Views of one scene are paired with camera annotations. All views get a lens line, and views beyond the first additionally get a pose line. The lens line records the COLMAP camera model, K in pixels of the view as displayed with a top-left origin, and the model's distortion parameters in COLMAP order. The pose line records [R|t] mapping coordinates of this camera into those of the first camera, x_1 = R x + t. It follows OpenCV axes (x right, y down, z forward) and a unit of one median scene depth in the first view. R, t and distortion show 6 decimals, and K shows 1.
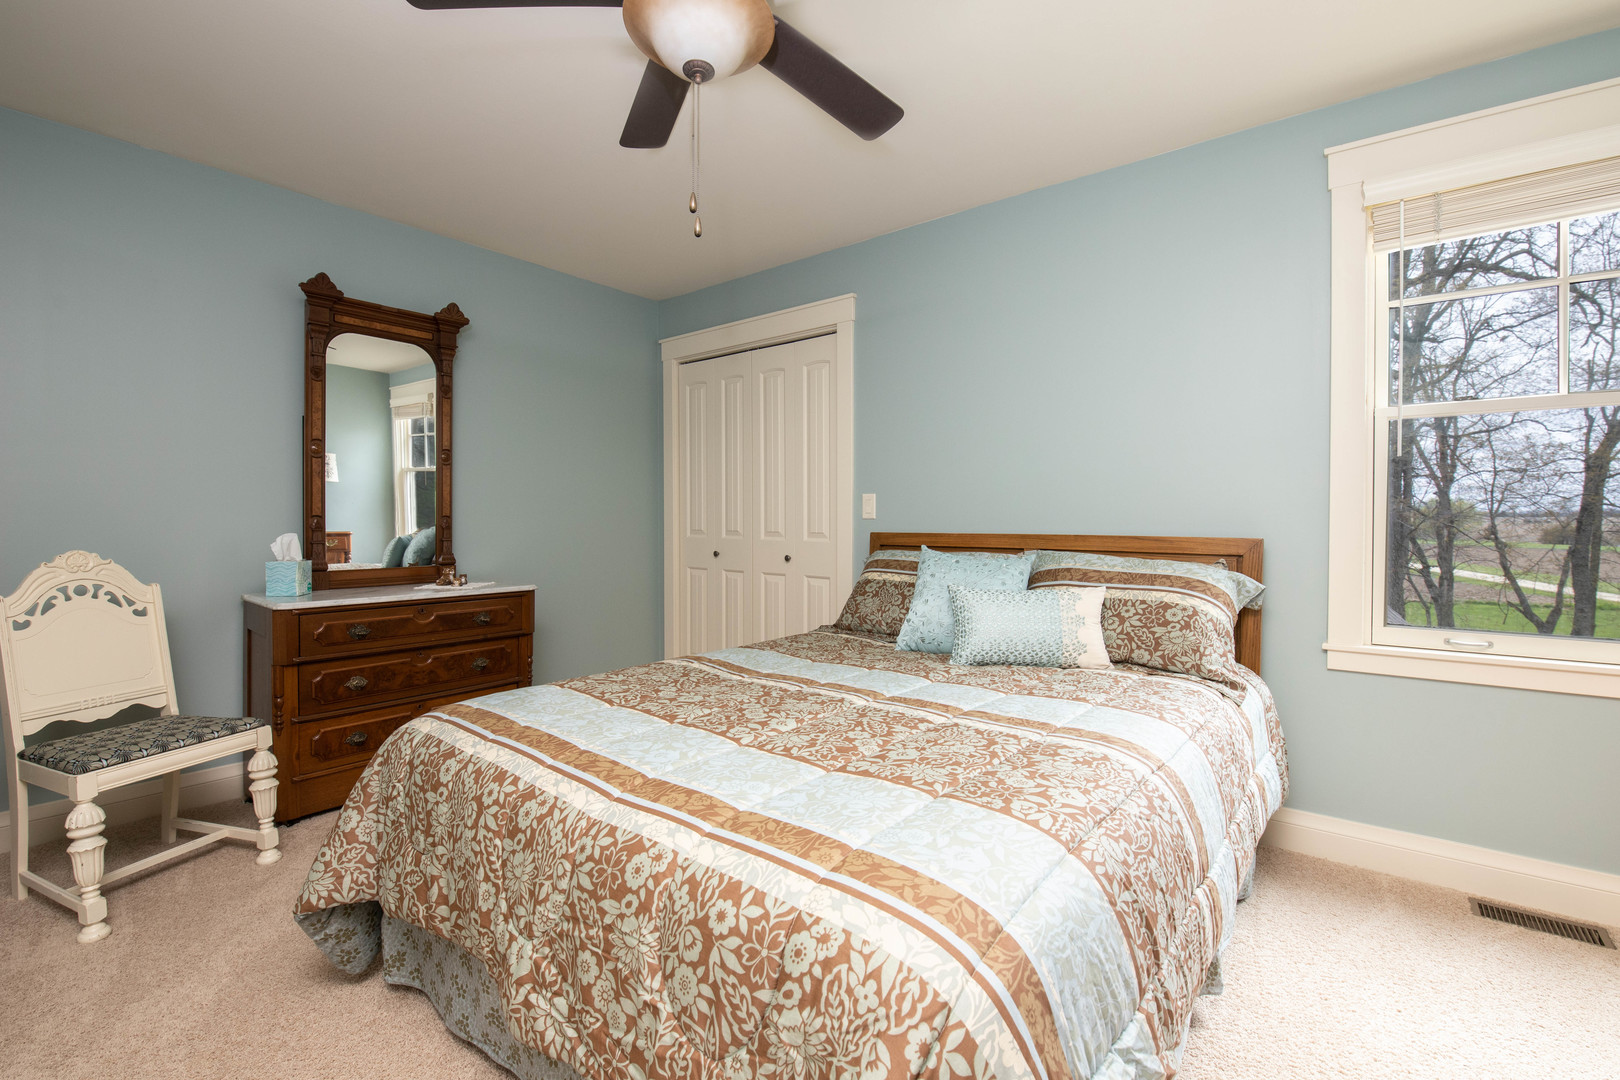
lens RADIAL K [[702.0, 0, 813.0], [0, 702.0, 533.9], [0, 0, 1]] dist [-0.019451, -0.001802]
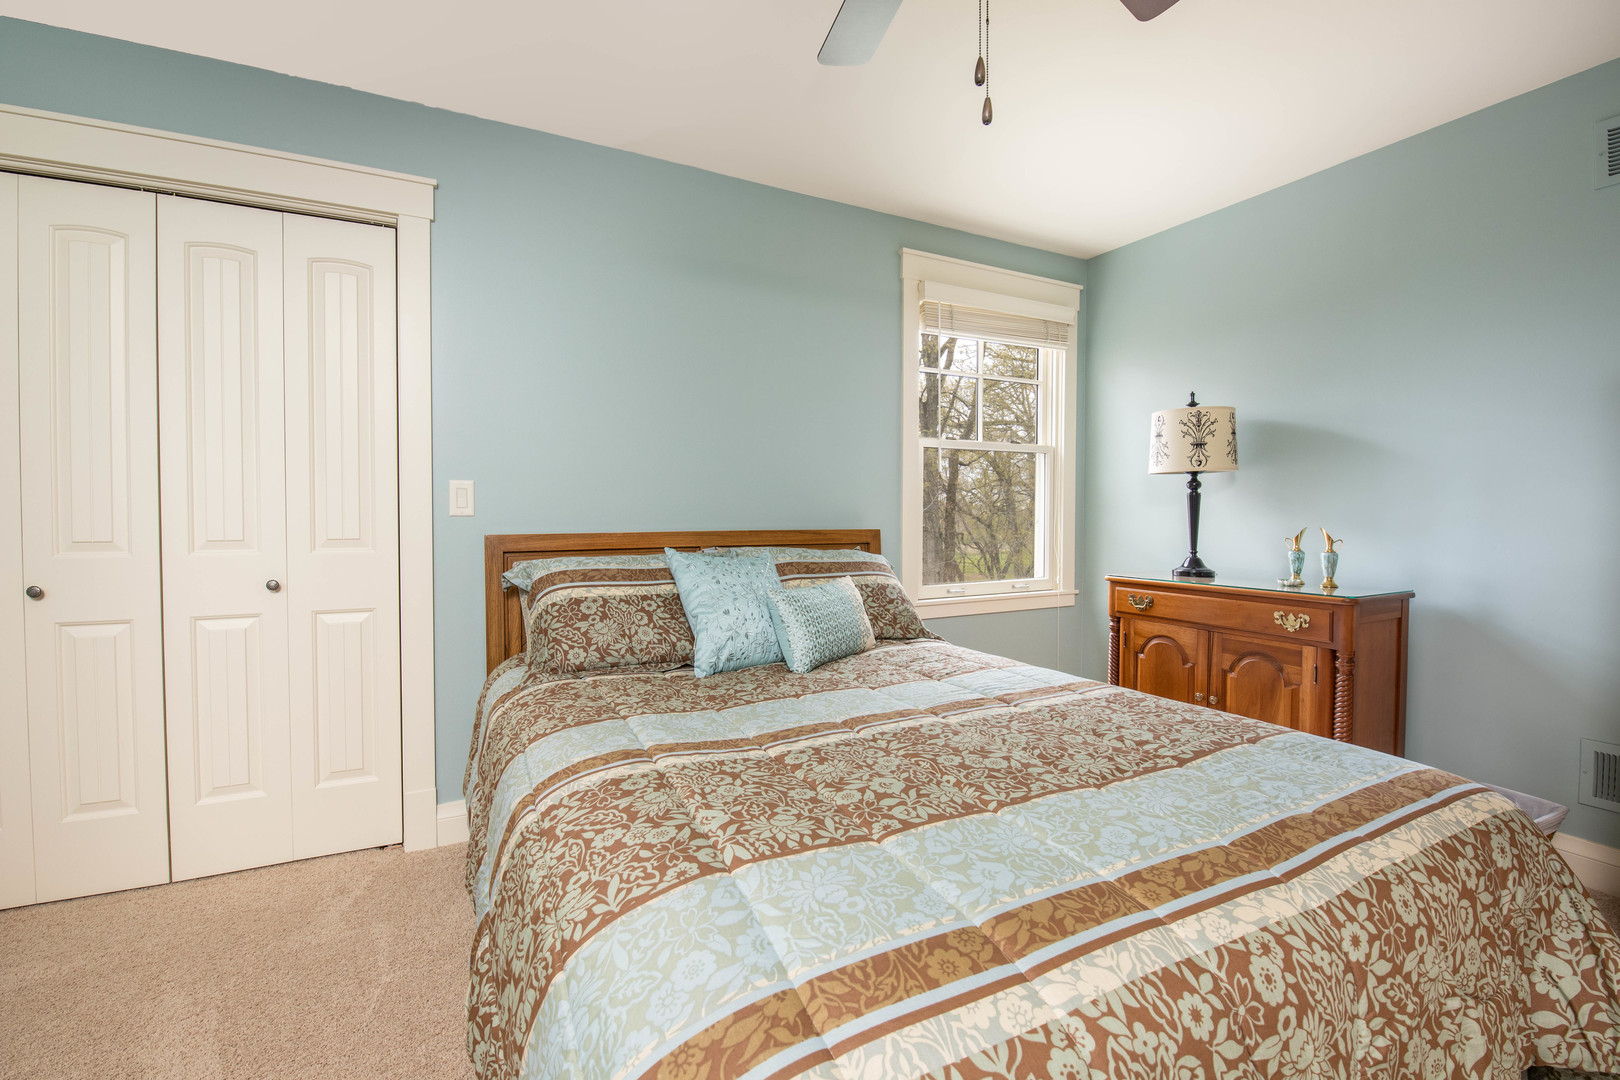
lens RADIAL K [[702.0, 0, 810.9], [0, 702.0, 549.0], [0, 0, 1]] dist [-0.019451, -0.001802]
pose [[0.406622, -0.048121, 0.912328, -0.866574], [0.022537, 0.998836, 0.042639, -0.021735], [-0.913319, 0.003223, 0.407233, 0.856327]]
